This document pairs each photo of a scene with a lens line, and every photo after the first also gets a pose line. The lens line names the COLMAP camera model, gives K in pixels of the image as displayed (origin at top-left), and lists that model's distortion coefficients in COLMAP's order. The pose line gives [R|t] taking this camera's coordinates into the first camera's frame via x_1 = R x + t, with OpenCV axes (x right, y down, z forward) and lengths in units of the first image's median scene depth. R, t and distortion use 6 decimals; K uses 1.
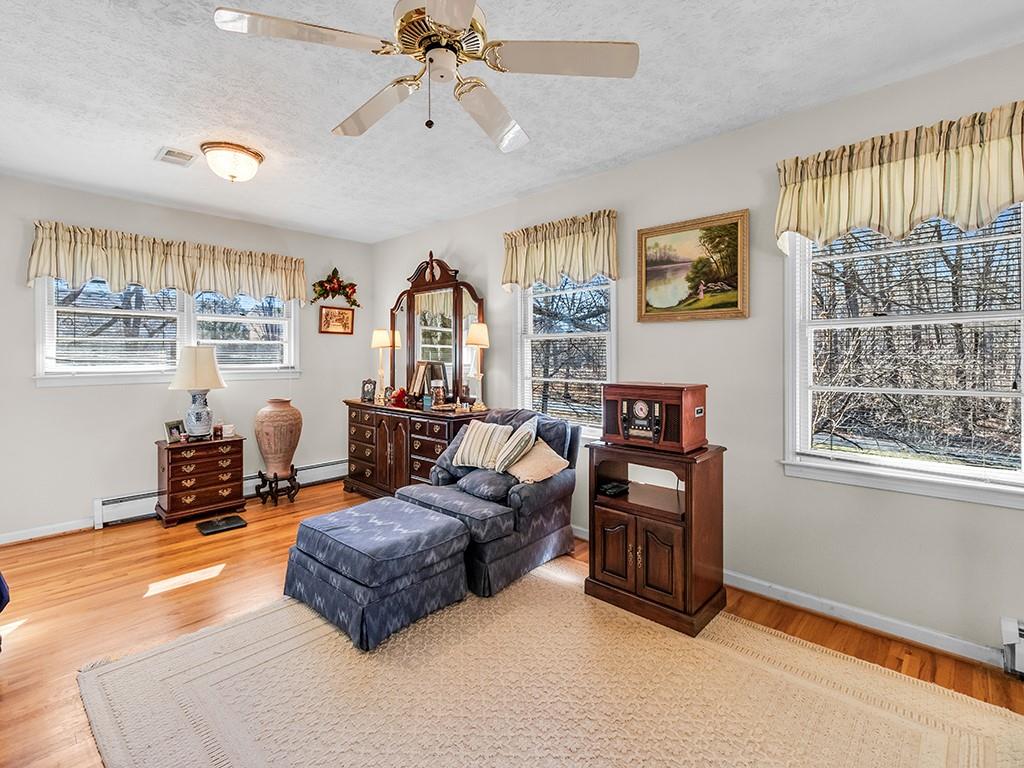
lens RADIAL K [[481.6, 0, 512.2], [0, 481.6, 360.3], [0, 0, 1]] dist [0.001274, 0.000250]
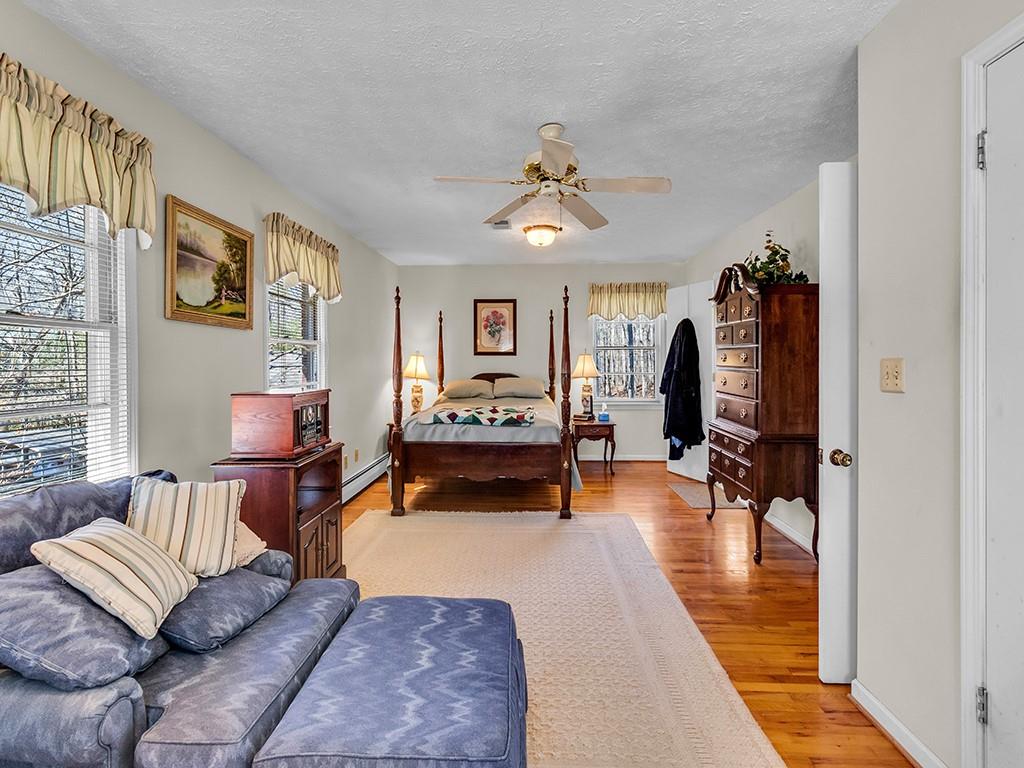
lens RADIAL K [[477.5, 0, 516.9], [0, 477.5, 376.5], [0, 0, 1]] dist [0.001612, 0.000245]
pose [[-0.666852, -0.019224, 0.744942, -0.799502], [0.007004, 0.999461, 0.032063, -0.010634], [-0.745157, 0.026599, -0.666358, 1.345943]]
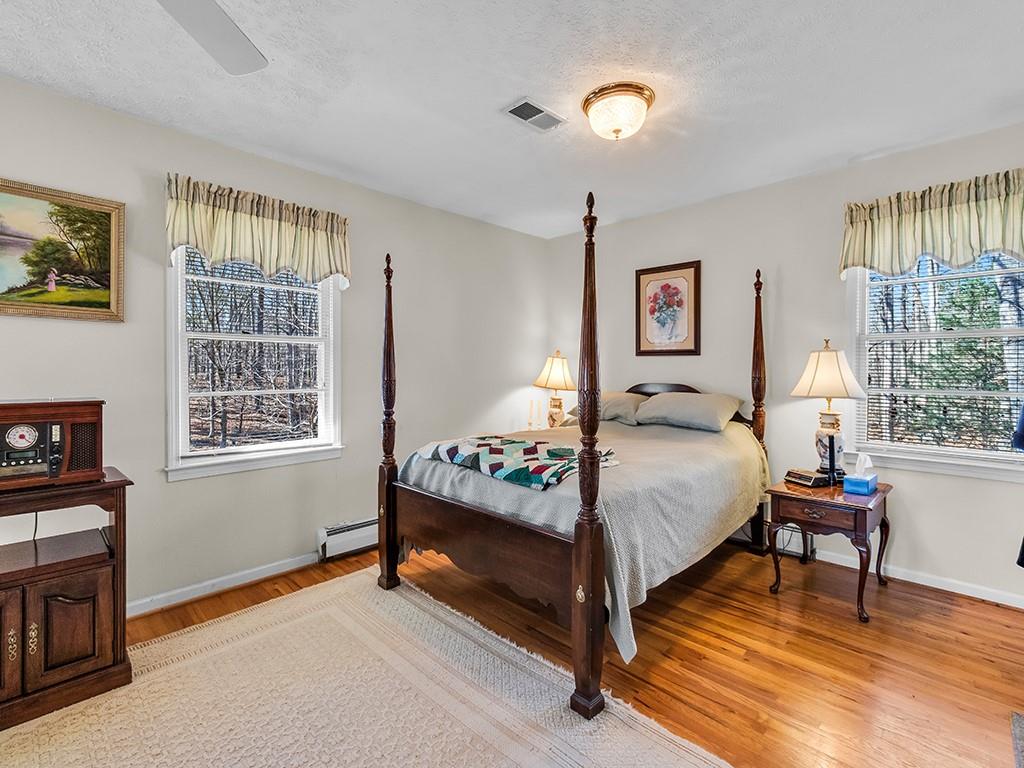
lens RADIAL K [[477.5, 0, 516.9], [0, 477.5, 376.5], [0, 0, 1]] dist [0.001612, 0.000245]
pose [[0.009987, -0.013614, 0.999857, -0.433901], [0.001846, 0.999906, 0.013596, 0.004110], [-0.999948, 0.001710, 0.010011, 0.255077]]
